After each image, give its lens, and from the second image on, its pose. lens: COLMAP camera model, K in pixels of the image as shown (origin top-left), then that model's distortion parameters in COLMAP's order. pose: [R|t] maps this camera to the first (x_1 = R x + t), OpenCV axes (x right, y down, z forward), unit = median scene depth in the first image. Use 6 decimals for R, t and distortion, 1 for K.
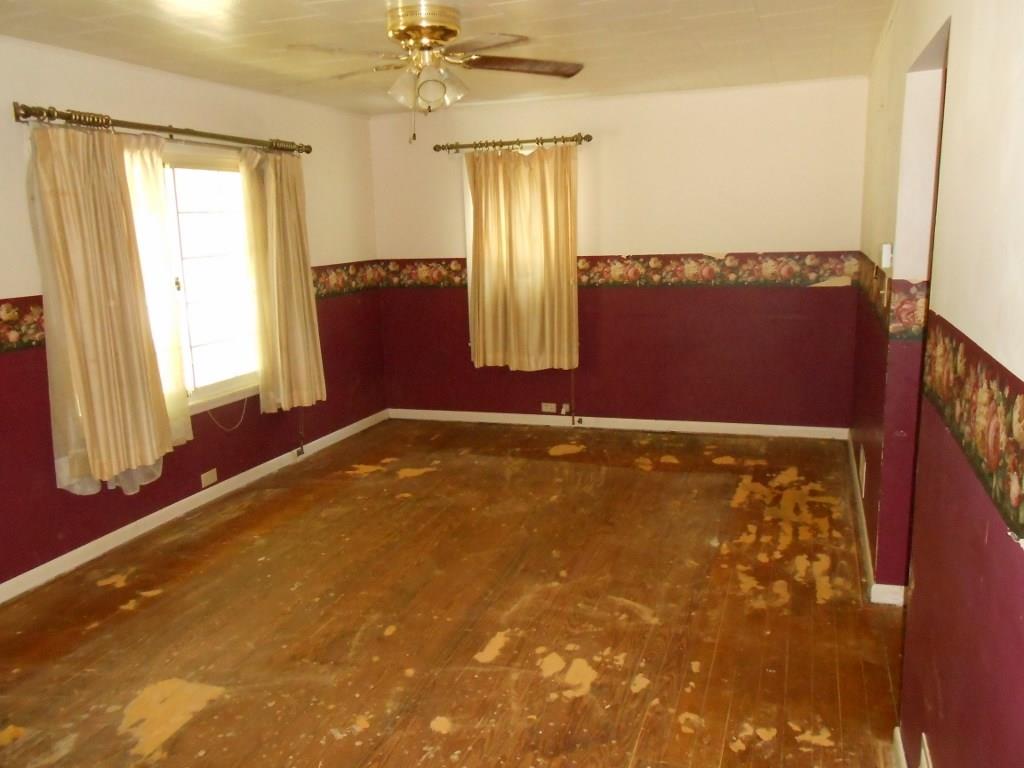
lens RADIAL K [[795.7, 0, 512.2], [0, 795.7, 383.4], [0, 0, 1]] dist [0.000319, 0.005559]
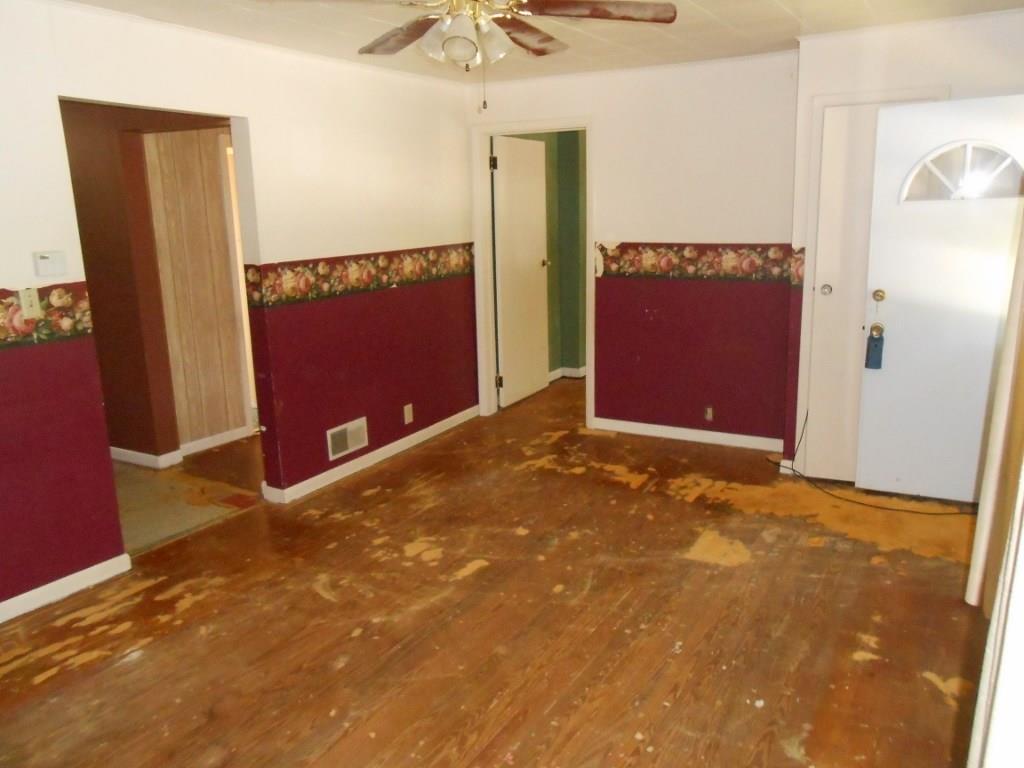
lens RADIAL K [[795.7, 0, 512.9], [0, 795.7, 387.5], [0, 0, 1]] dist [0.000319, 0.005559]
pose [[-0.982504, 0.019682, 0.185197, -0.292862], [0.094032, 0.910770, 0.402065, -0.361461], [-0.160759, 0.412445, -0.896686, 1.832244]]
